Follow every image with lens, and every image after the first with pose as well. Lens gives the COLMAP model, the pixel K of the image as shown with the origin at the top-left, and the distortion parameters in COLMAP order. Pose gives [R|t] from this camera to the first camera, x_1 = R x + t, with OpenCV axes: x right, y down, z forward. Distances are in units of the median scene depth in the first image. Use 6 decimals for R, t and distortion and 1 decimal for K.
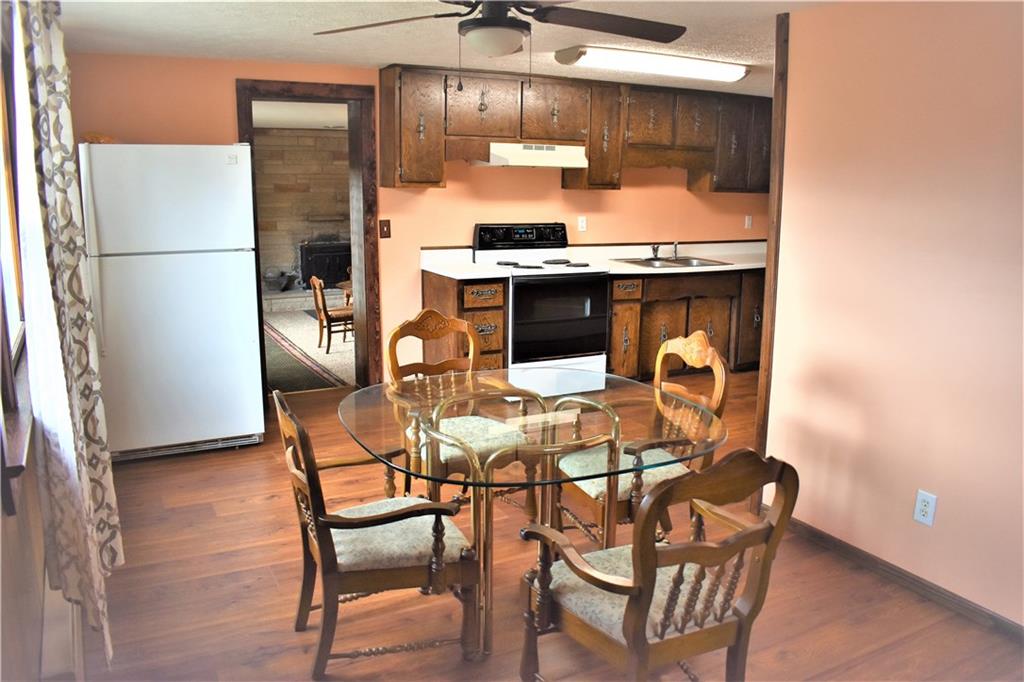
lens RADIAL K [[805.2, 0, 512.0], [0, 805.2, 341.0], [0, 0, 1]] dist [-0.094430, 0.000064]
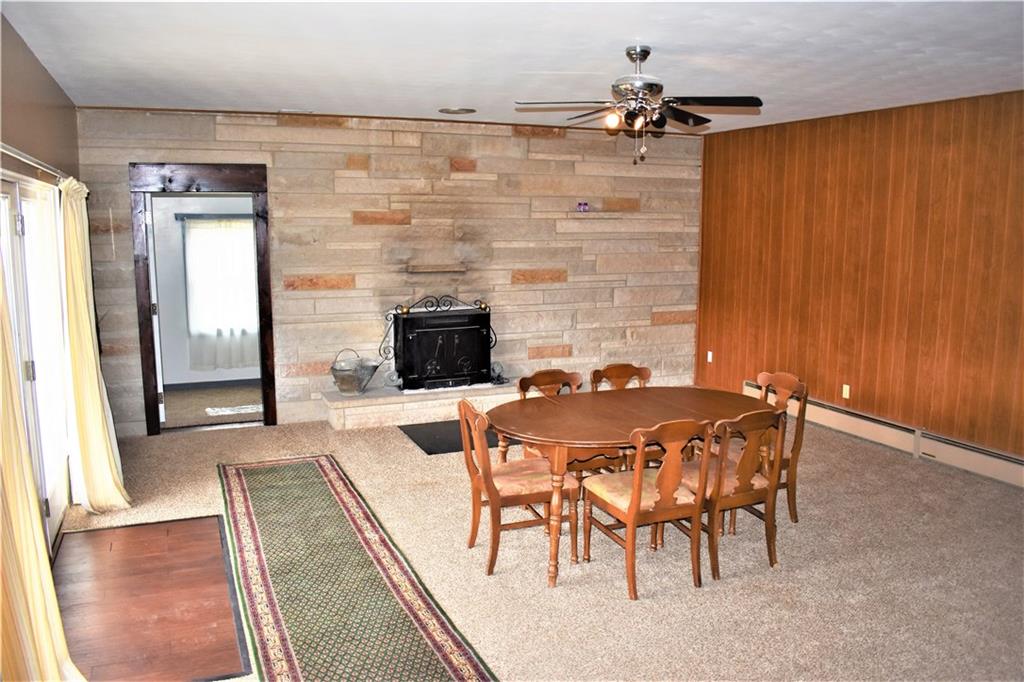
lens RADIAL K [[805.2, 0, 512.0], [0, 805.2, 341.0], [0, 0, 1]] dist [-0.094430, 0.000064]
pose [[0.998780, 0.003927, -0.049219, -0.335197], [-0.006414, 0.998704, -0.050481, -0.158764], [0.048958, 0.050735, 0.997511, 0.931489]]
